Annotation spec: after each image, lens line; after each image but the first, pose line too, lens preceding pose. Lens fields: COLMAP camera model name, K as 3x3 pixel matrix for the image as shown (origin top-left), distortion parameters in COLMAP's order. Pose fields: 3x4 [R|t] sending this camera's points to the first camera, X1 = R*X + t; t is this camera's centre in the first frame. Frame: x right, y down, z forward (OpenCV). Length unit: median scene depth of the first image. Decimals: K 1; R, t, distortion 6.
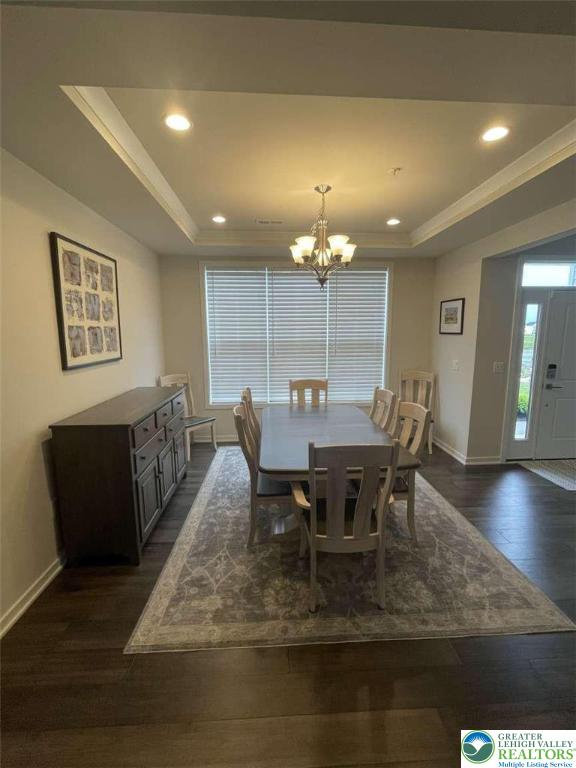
lens RADIAL K [[334.5, 0, 291.1], [0, 334.5, 379.0], [0, 0, 1]] dist [0.003301, 0.000135]
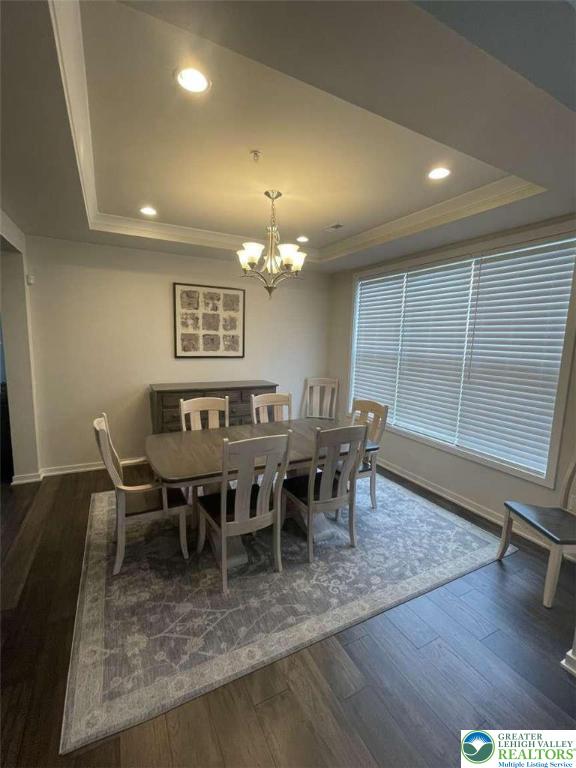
lens RADIAL K [[334.5, 0, 290.8], [0, 334.5, 388.3], [0, 0, 1]] dist [0.003301, 0.000135]
pose [[0.407349, 0.144623, -0.901749, 1.071755], [-0.155795, 0.983913, 0.087422, -0.106128], [0.899886, 0.104877, 0.423328, 0.720149]]
